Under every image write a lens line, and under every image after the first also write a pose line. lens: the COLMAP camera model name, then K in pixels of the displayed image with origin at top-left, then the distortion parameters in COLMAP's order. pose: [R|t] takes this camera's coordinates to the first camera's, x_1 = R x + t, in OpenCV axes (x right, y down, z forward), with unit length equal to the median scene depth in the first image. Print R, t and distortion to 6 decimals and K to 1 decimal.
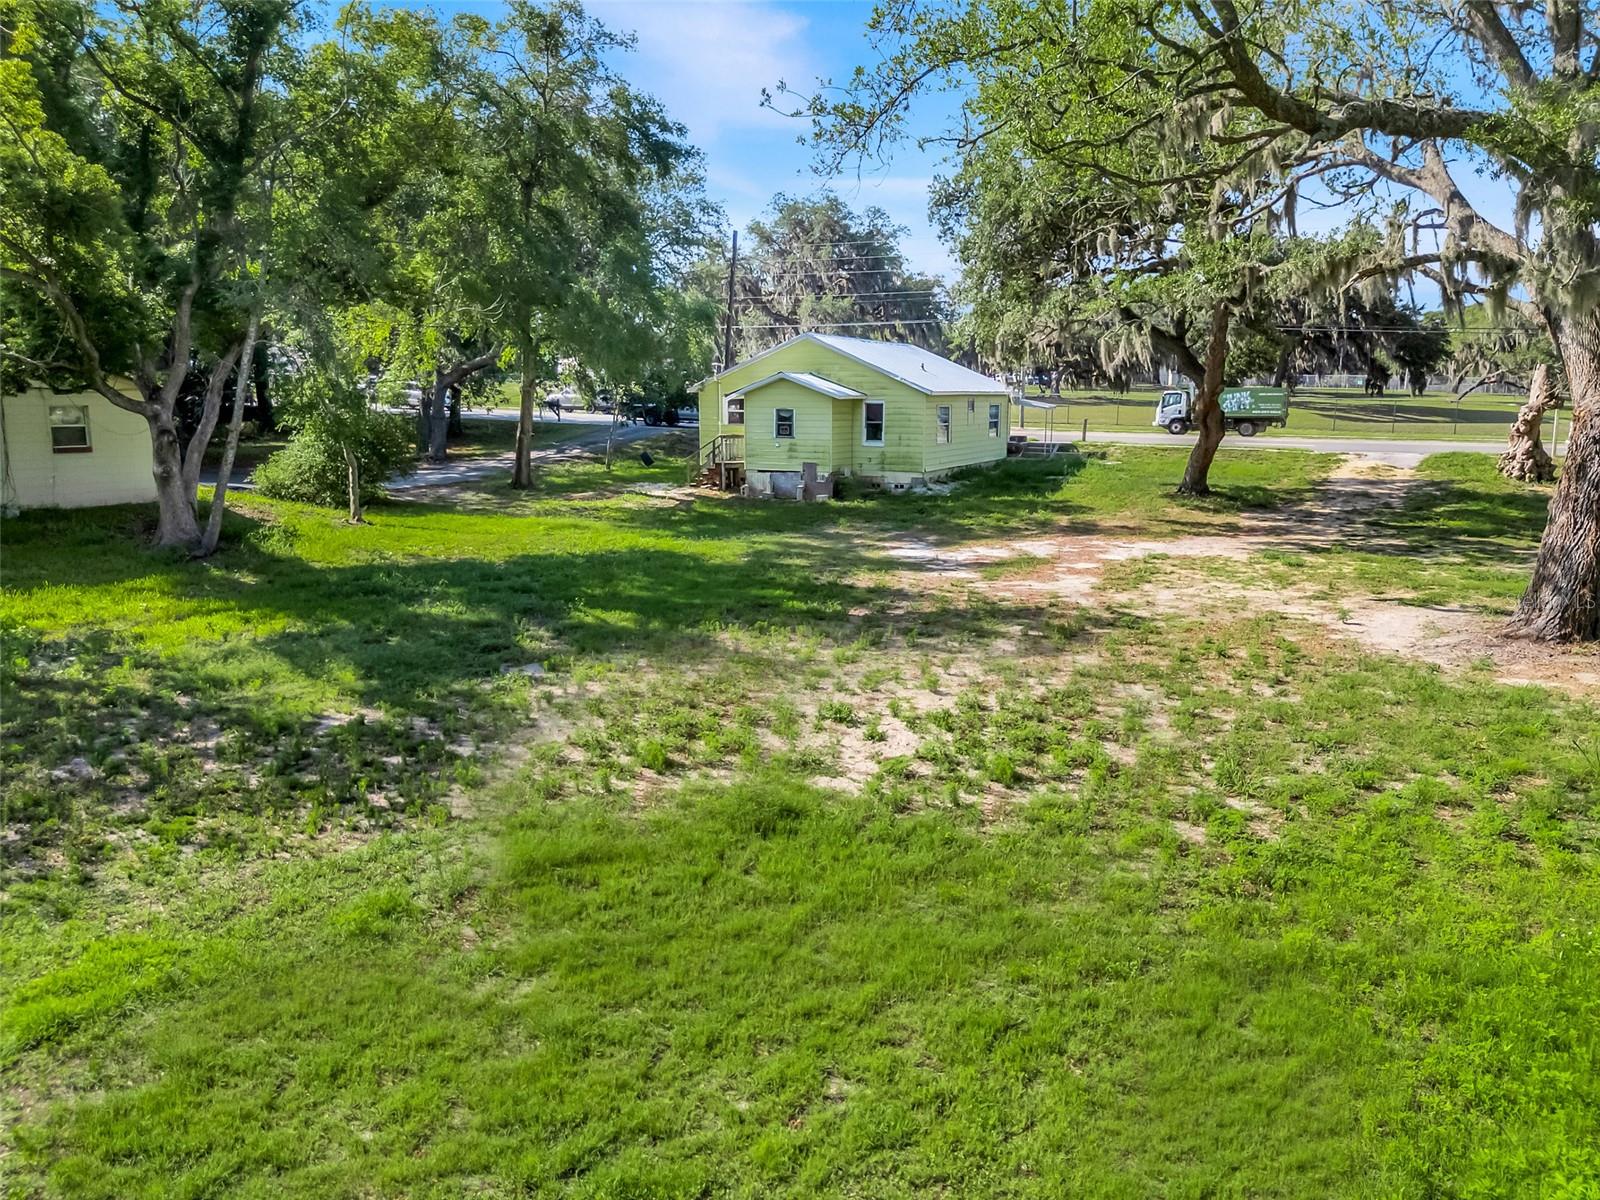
lens RADIAL K [[1175.9, 0, 893.0], [0, 1175.9, 596.4], [0, 0, 1]] dist [-0.003283, -0.035474]
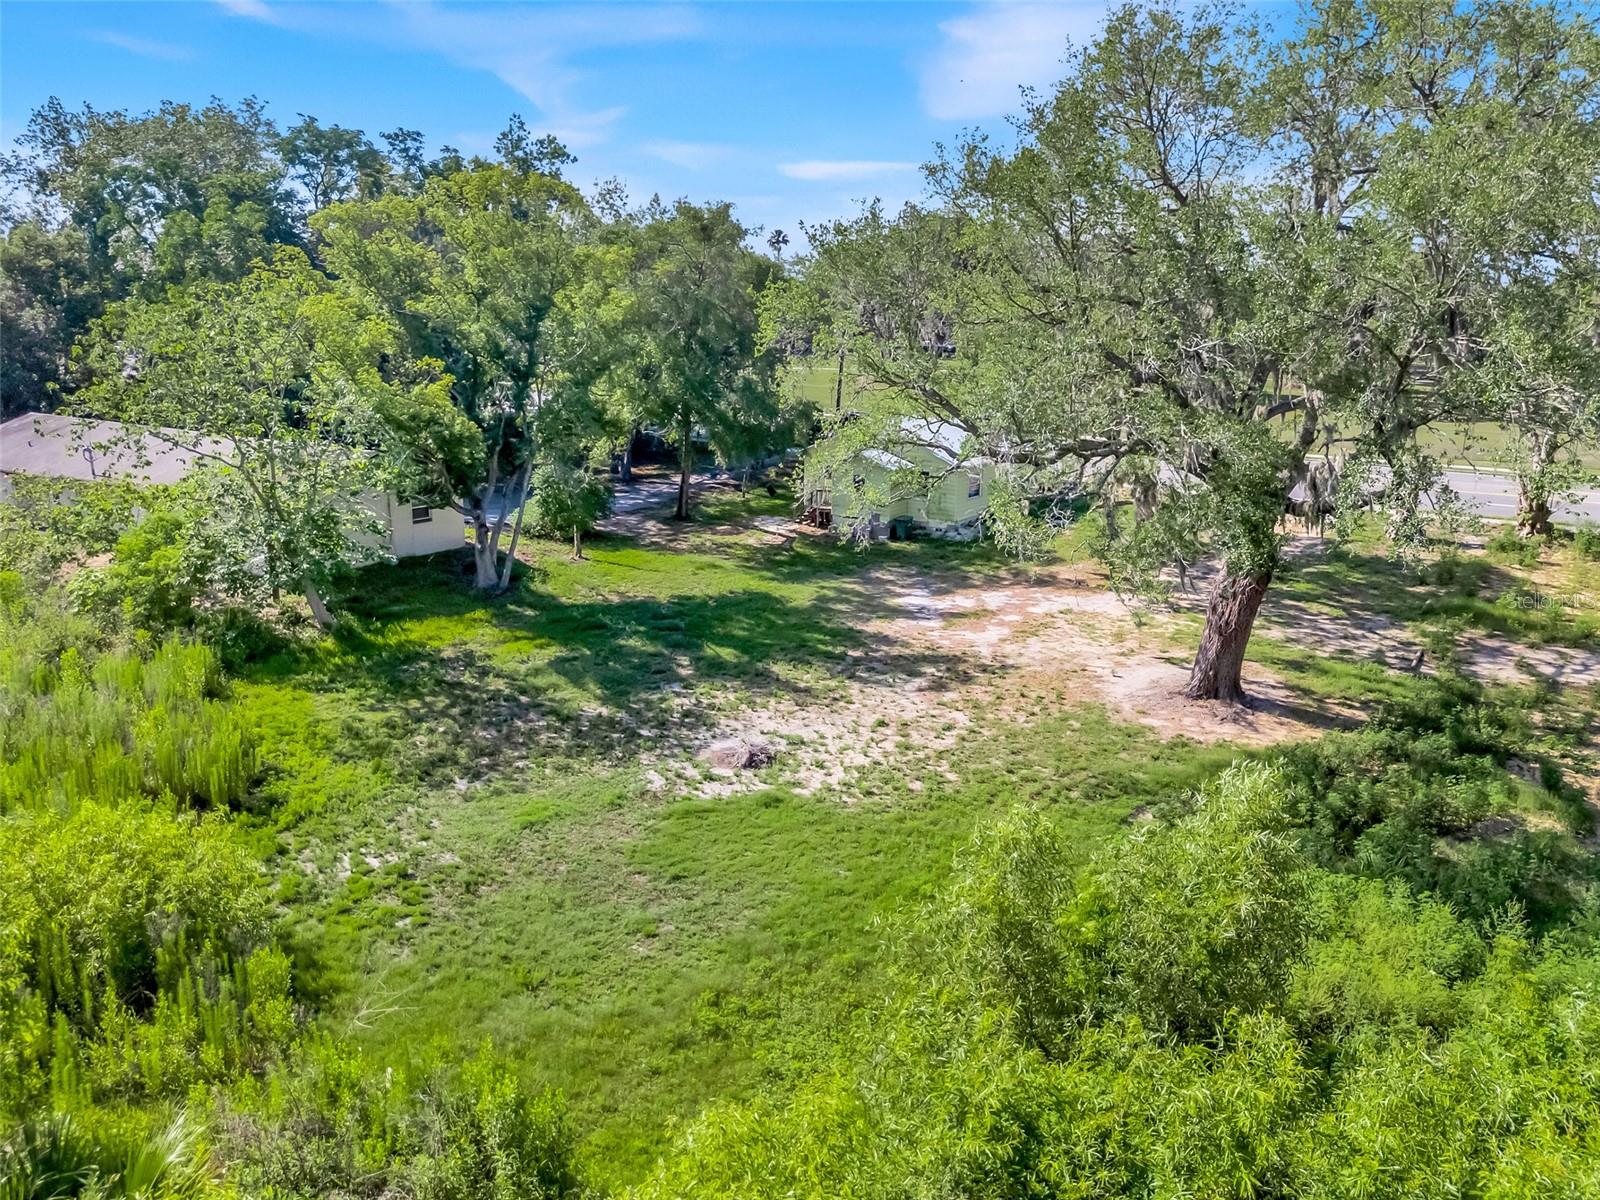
lens RADIAL K [[1173.5, 0, 847.4], [0, 1173.5, 608.8], [0, 0, 1]] dist [0.067275, -0.065670]
pose [[0.983865, 0.043957, -0.173430, 0.233976], [-0.030854, 0.996512, 0.077535, -0.168161], [0.176233, -0.070933, 0.981789, -0.663648]]
